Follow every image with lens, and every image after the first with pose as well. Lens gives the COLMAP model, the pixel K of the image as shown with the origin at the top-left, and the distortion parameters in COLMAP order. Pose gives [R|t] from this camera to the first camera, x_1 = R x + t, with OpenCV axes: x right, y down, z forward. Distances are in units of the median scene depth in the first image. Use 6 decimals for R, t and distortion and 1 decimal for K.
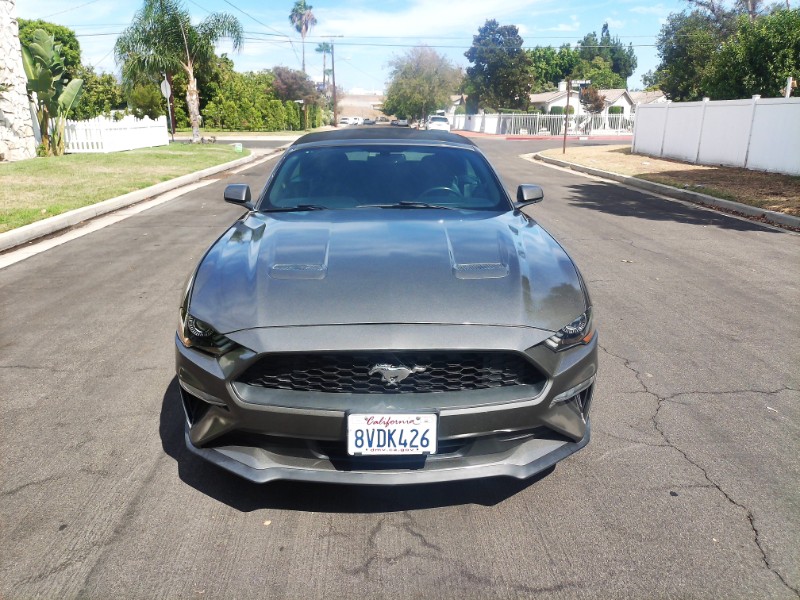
lens RADIAL K [[602.4, 0, 403.6], [0, 602.4, 301.1], [0, 0, 1]] dist [0.036101, -0.050174]
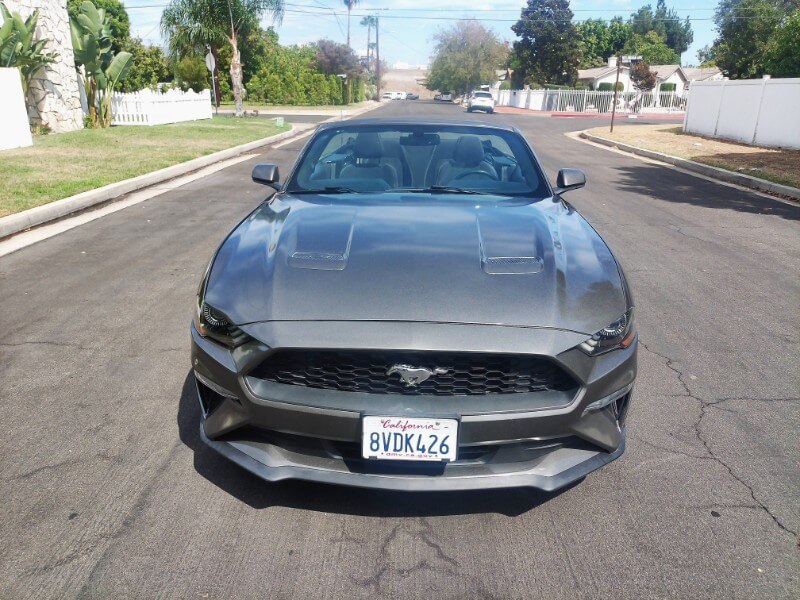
lens RADIAL K [[600.3, 0, 403.3], [0, 600.3, 299.0], [0, 0, 1]] dist [0.043638, -0.055680]
pose [[0.997570, 0.031268, -0.062258, 0.003018], [-0.029067, 0.998931, 0.035957, -0.004033], [0.063316, -0.034060, 0.997412, 0.009719]]
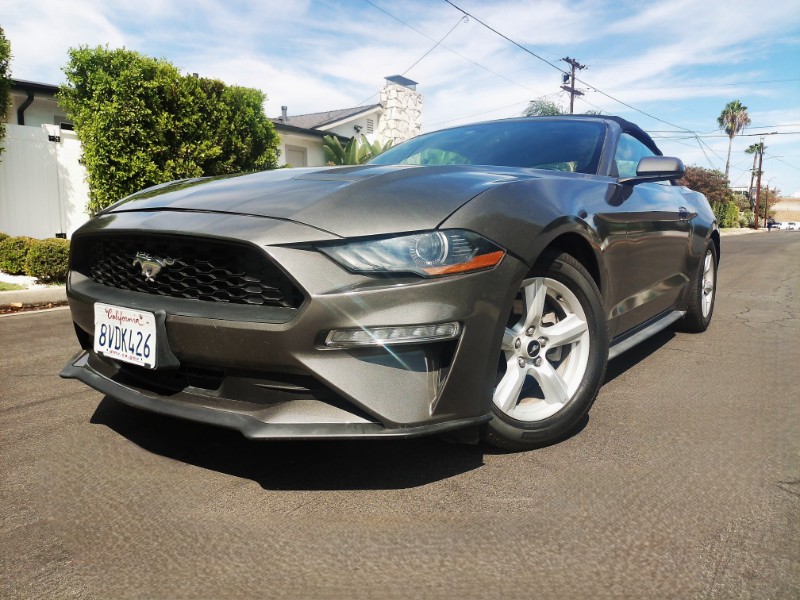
lens RADIAL K [[593.5, 0, 402.2], [0, 593.5, 303.1], [0, 0, 1]] dist [0.072745, -0.101297]
pose [[0.792105, 0.086613, -0.604208, 0.102567], [-0.184598, 0.977520, -0.101877, 0.025613], [0.581802, 0.192233, 0.790287, 0.075665]]
